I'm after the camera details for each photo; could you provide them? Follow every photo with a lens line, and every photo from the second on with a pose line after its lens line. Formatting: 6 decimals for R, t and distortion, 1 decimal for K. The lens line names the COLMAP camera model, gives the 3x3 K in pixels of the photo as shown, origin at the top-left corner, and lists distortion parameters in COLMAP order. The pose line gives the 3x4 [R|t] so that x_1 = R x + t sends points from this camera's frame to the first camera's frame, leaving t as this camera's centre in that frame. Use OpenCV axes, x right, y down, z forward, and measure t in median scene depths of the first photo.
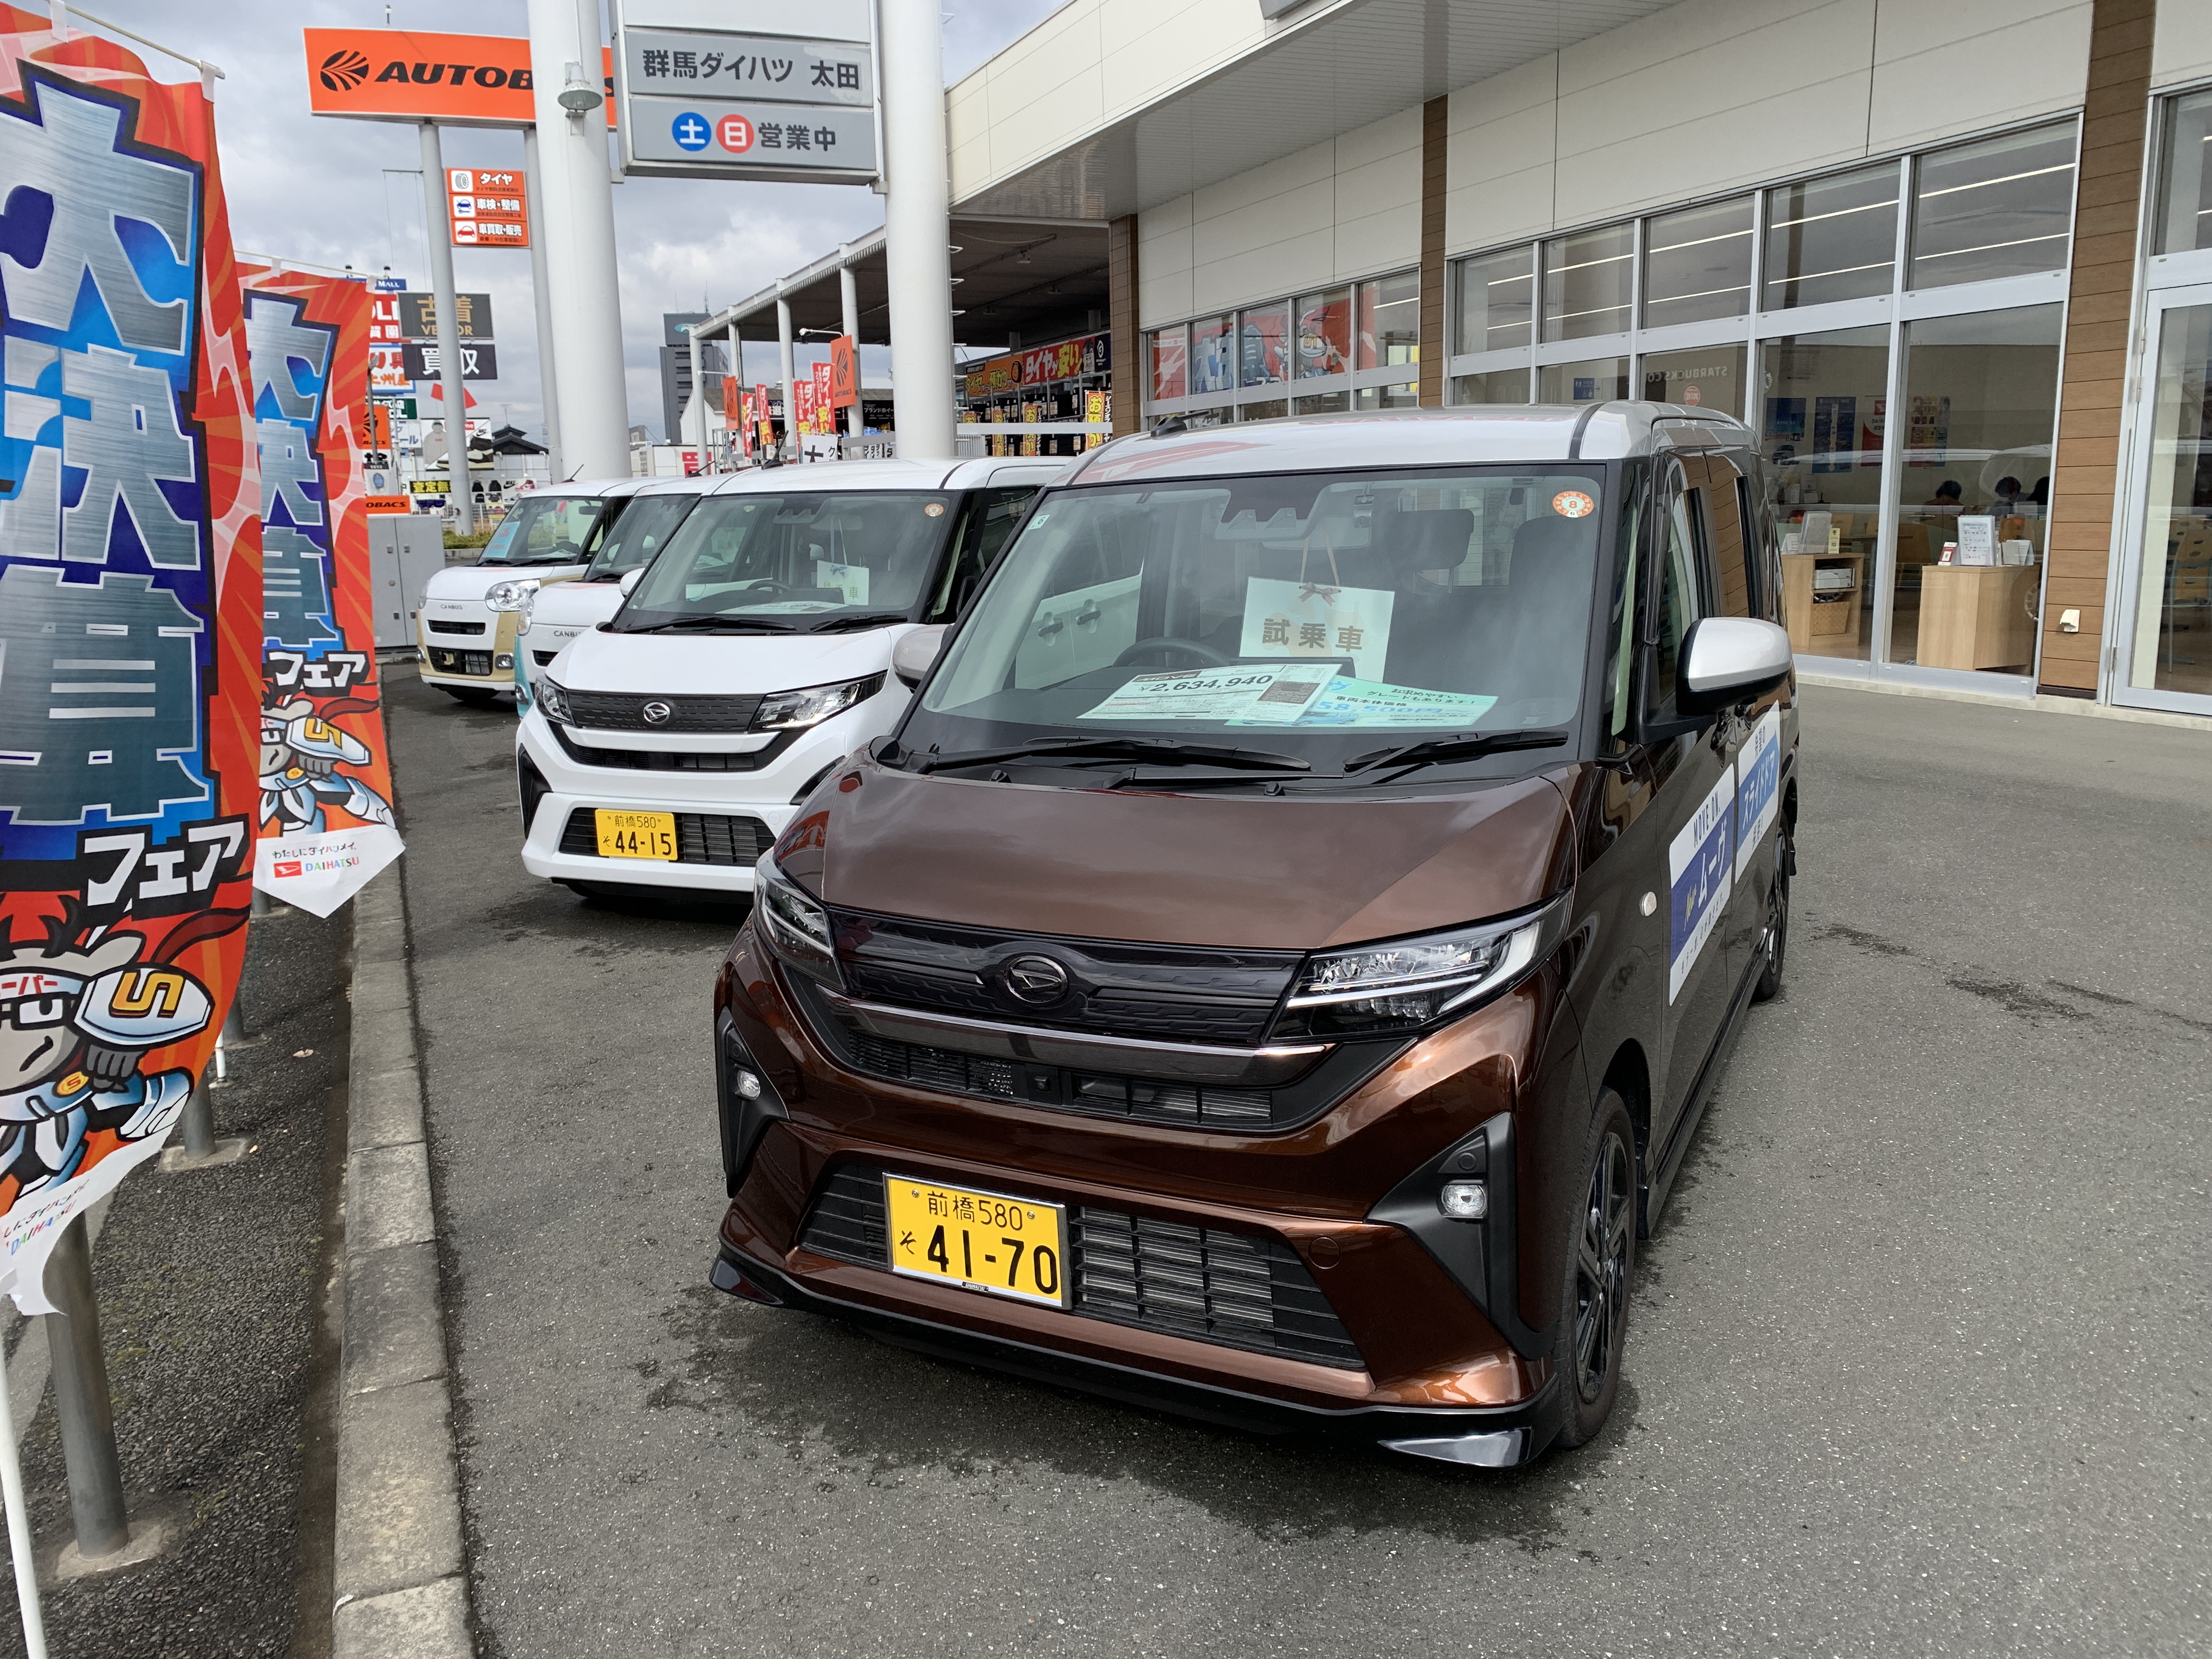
lens RADIAL K [[1705.0, 0, 1106.0], [0, 1705.0, 829.5], [0, 0, 1]] dist [-0.008339, -0.003077]
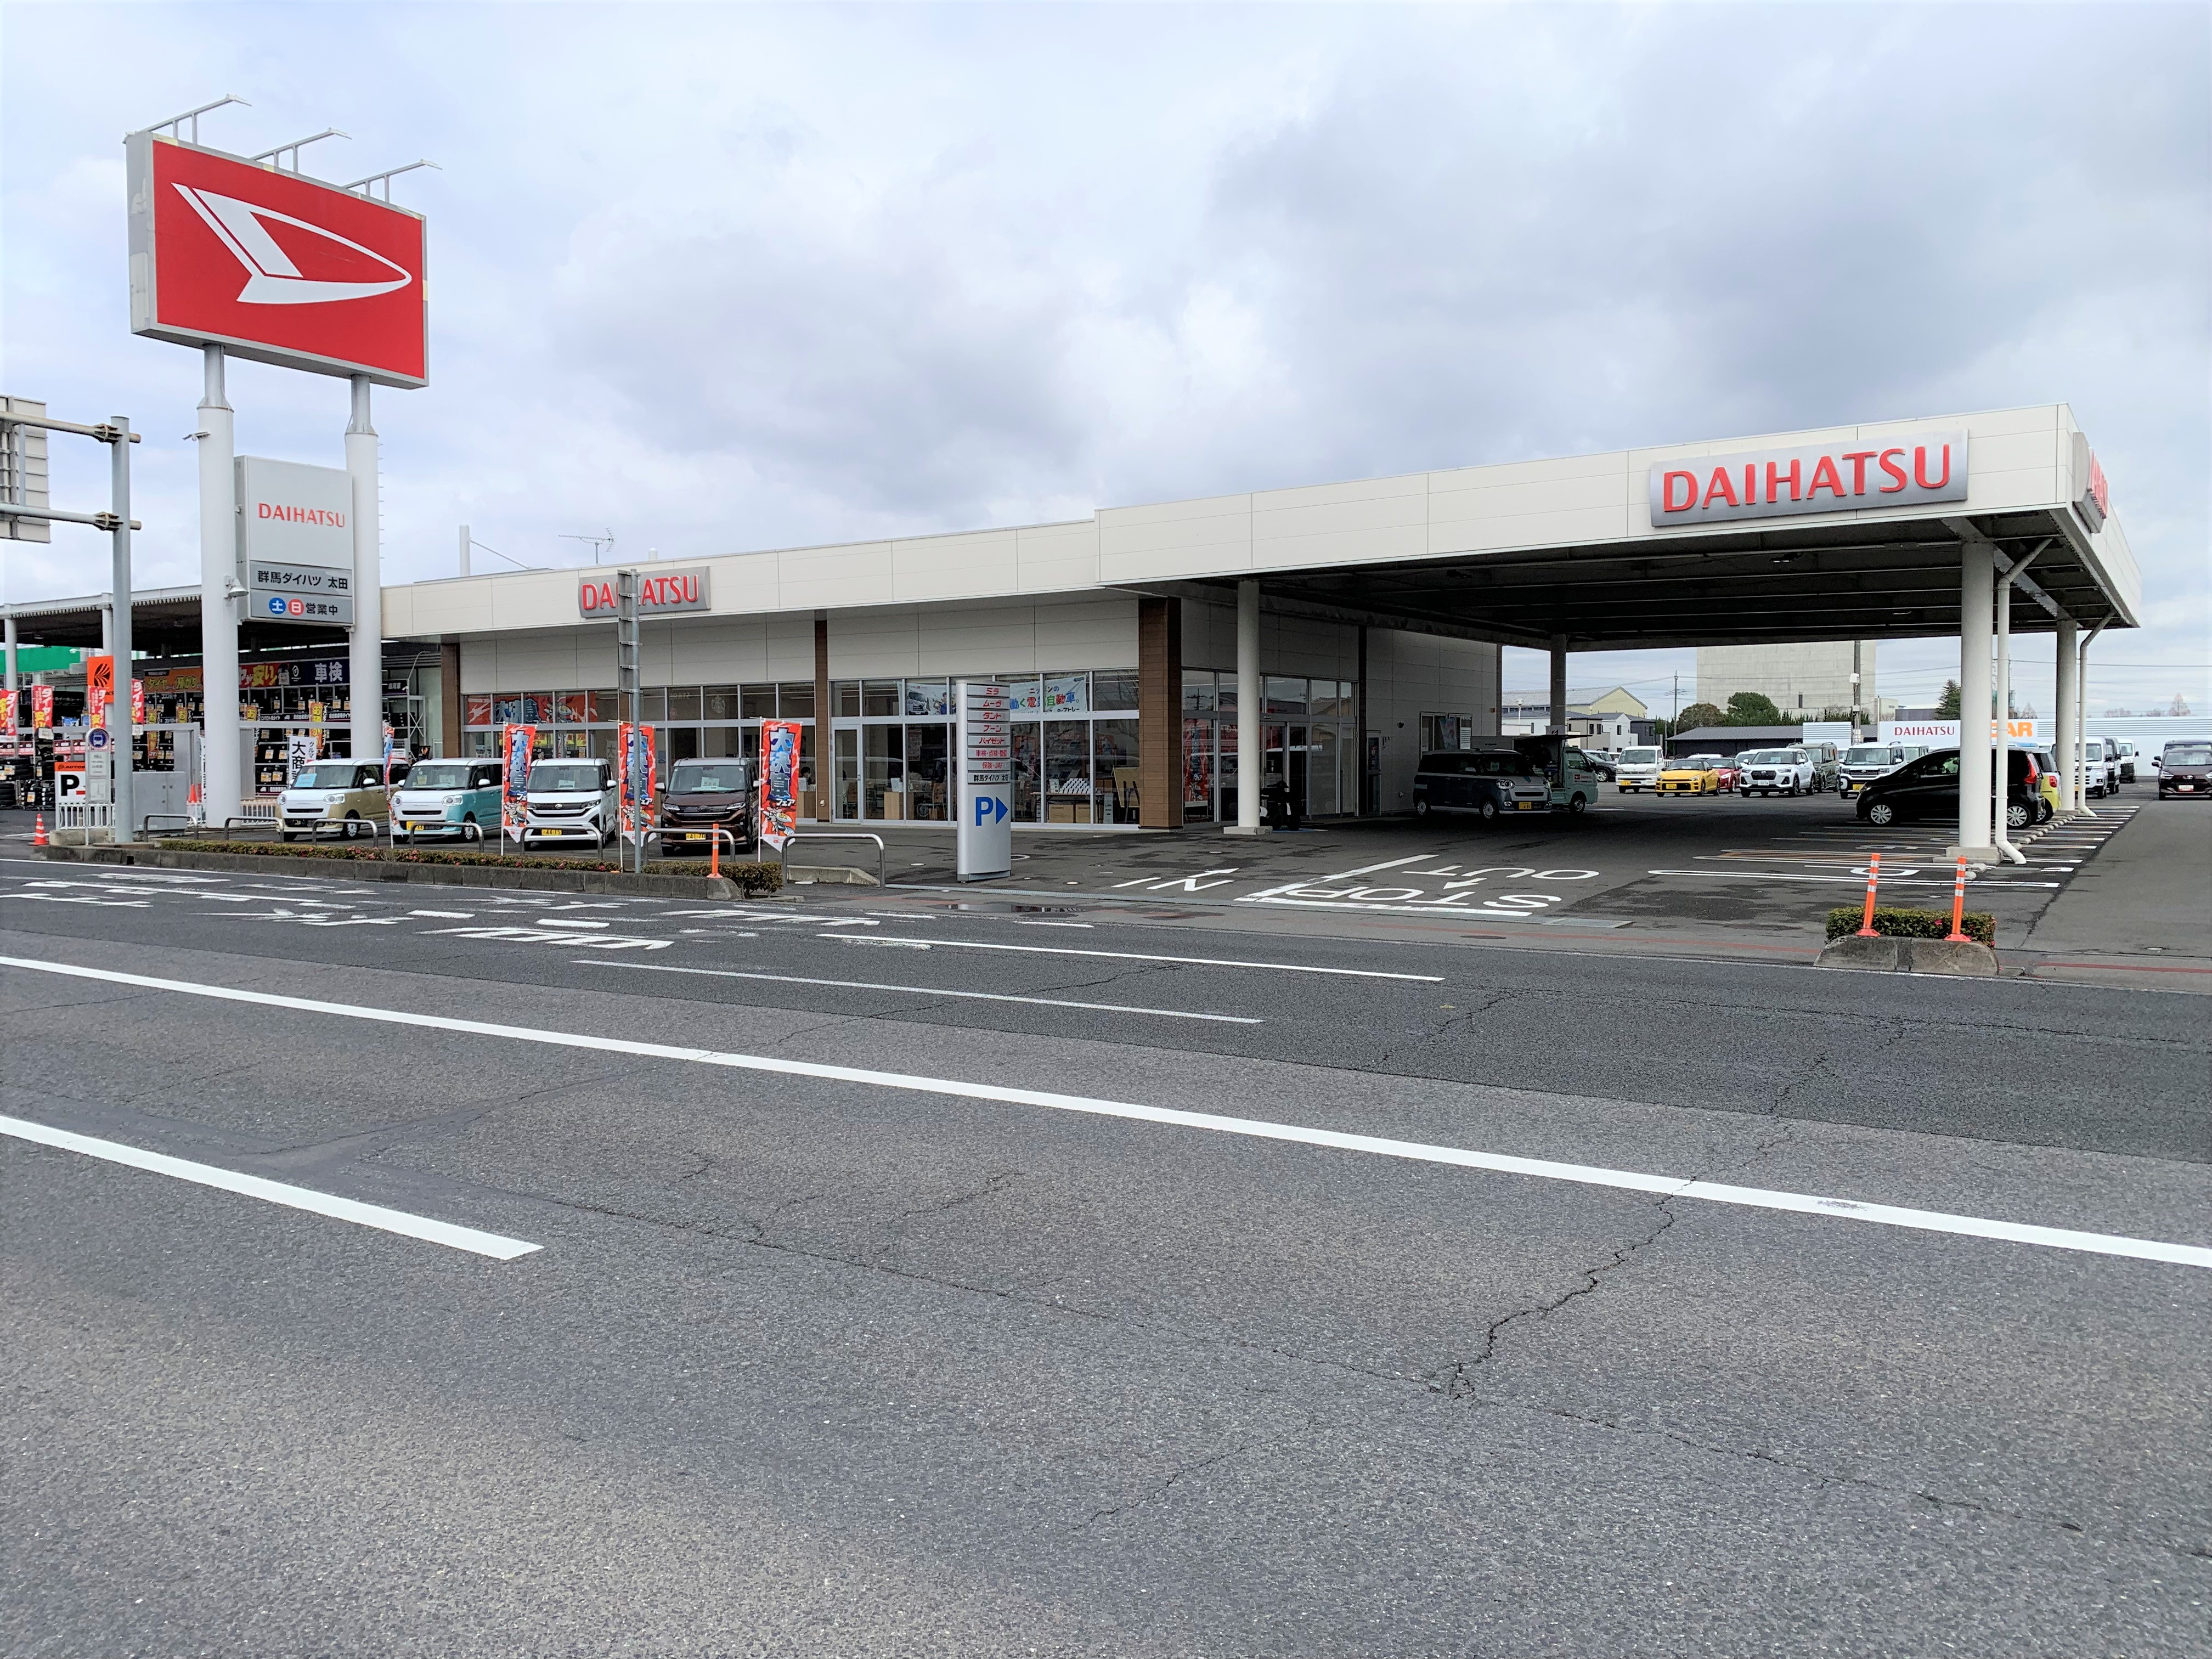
lens RADIAL K [[1705.0, 0, 1106.0], [0, 1705.0, 829.5], [0, 0, 1]] dist [-0.008339, -0.003077]
pose [[0.827591, -0.002631, 0.561326, -0.602476], [0.093372, 0.986703, -0.133038, 0.285072], [-0.553512, 0.162514, 0.816832, -1.402741]]
